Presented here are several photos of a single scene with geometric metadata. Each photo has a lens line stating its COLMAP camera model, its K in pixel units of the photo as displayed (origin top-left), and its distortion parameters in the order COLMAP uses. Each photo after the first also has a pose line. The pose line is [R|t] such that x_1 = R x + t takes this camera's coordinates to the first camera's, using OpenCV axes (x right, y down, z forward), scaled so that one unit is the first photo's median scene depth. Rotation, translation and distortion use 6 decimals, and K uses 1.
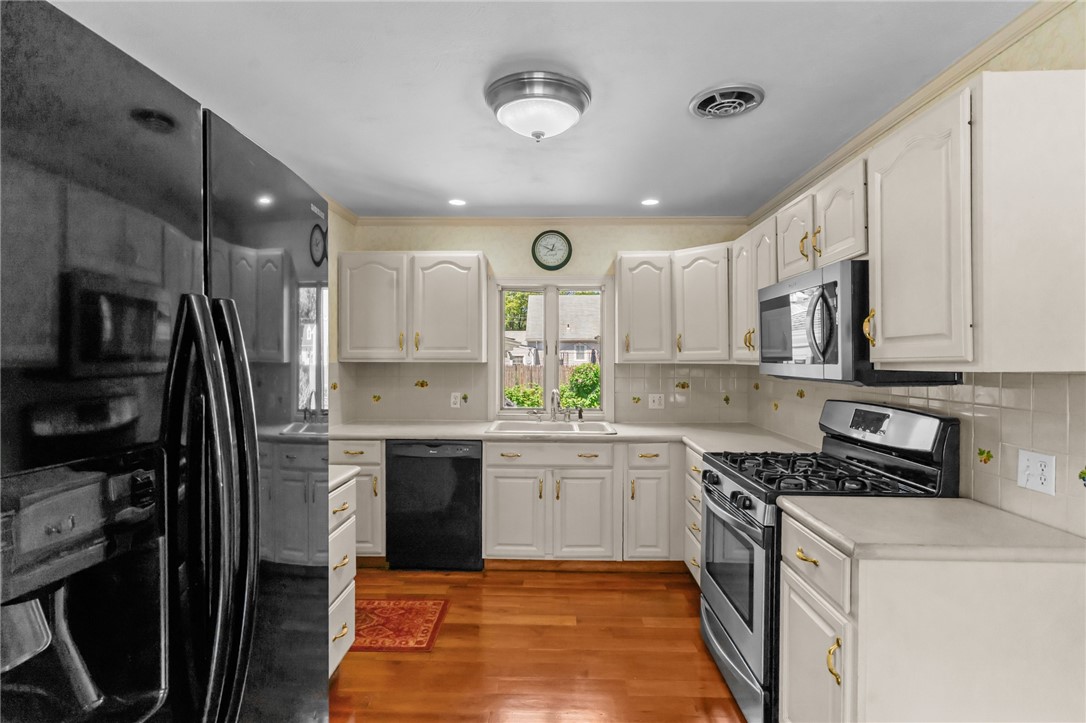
lens RADIAL K [[523.2, 0, 542.5], [0, 523.2, 363.3], [0, 0, 1]] dist [0.000268, 0.000602]
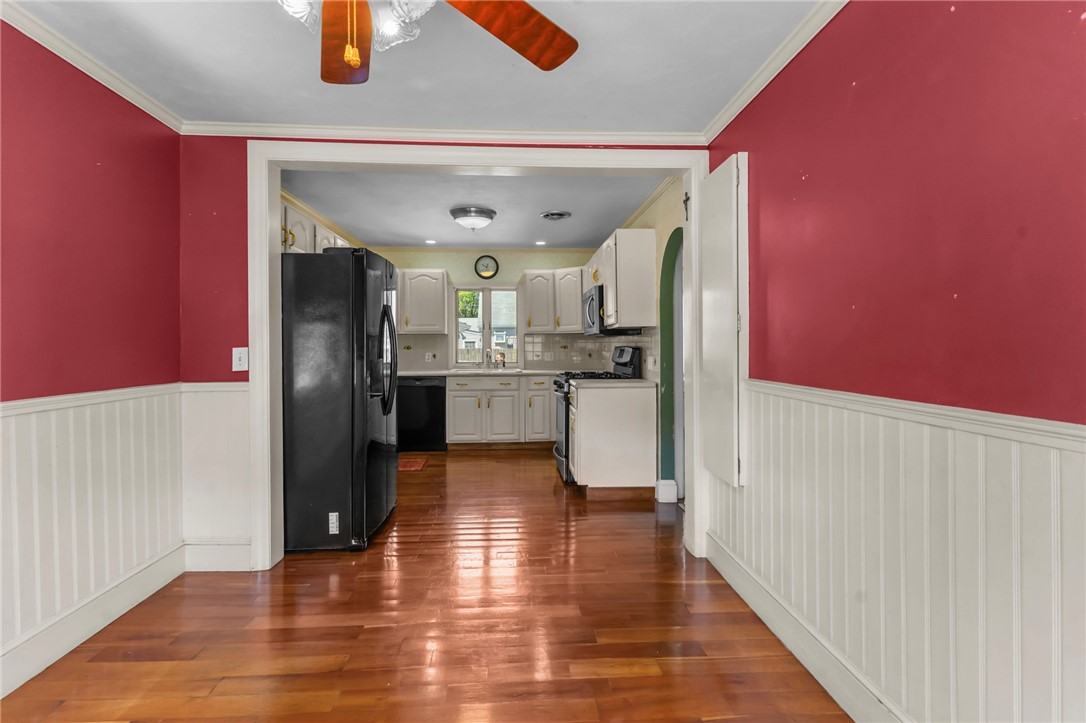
lens RADIAL K [[526.4, 0, 539.4], [0, 526.4, 344.9], [0, 0, 1]] dist [-0.002793, -0.000493]
pose [[0.996582, -0.005619, 0.082422, 0.054126], [0.006550, 0.999918, -0.011037, 0.061882], [-0.082353, 0.011539, 0.996536, -0.810244]]
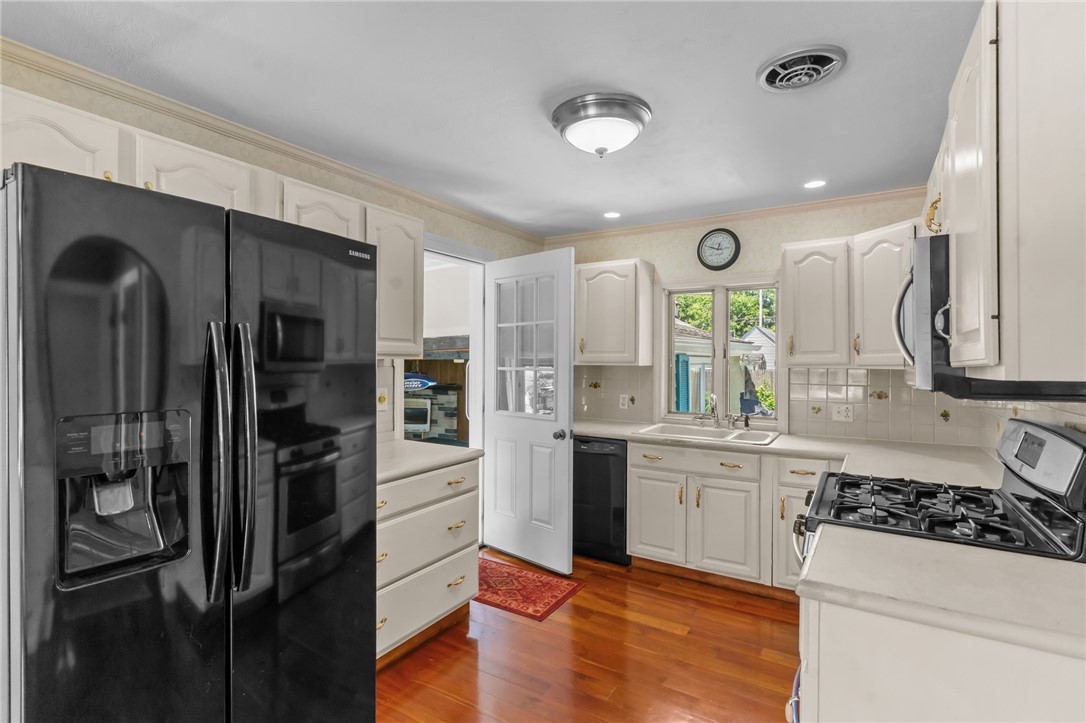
lens RADIAL K [[523.2, 0, 542.5], [0, 523.2, 363.3], [0, 0, 1]] dist [0.000268, 0.000602]
pose [[0.862470, 0.005126, -0.506082, 0.264015], [-0.009260, 0.999941, -0.005652, 0.001351], [0.506023, 0.009561, 0.862467, 0.016224]]
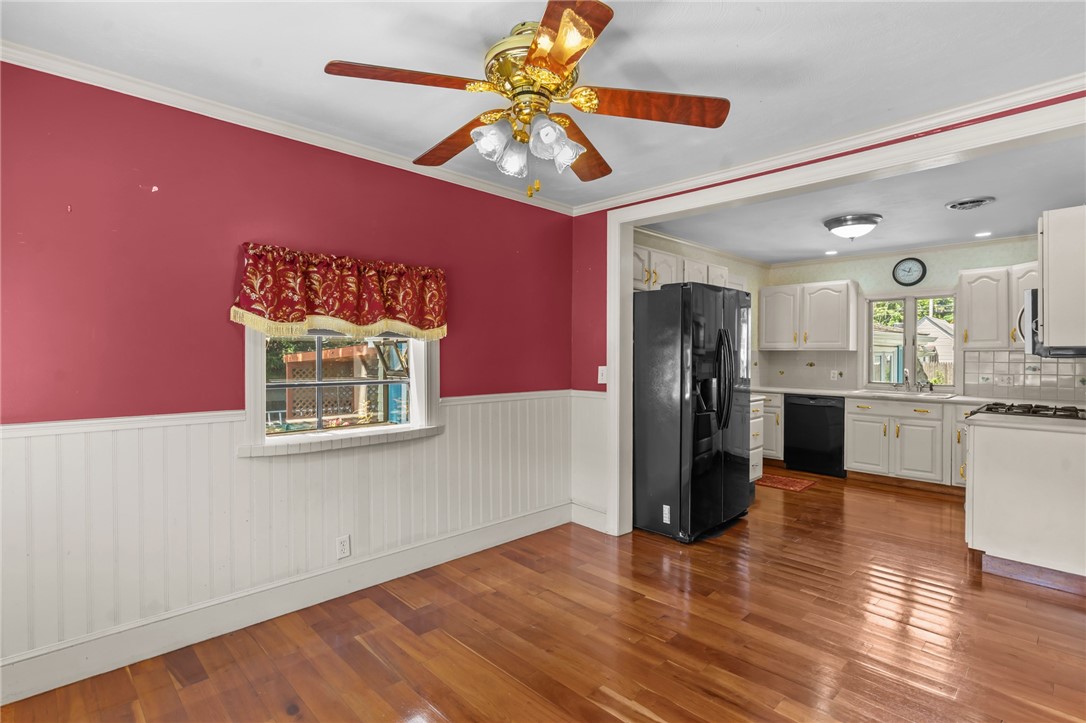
lens RADIAL K [[520.0, 0, 544.4], [0, 520.0, 357.3], [0, 0, 1]] dist [-0.000679, 0.000643]
pose [[0.715412, 0.006968, -0.698668, 0.348273], [-0.012337, 0.999920, -0.002661, 0.037888], [0.698594, 0.010523, 0.715441, -0.823319]]
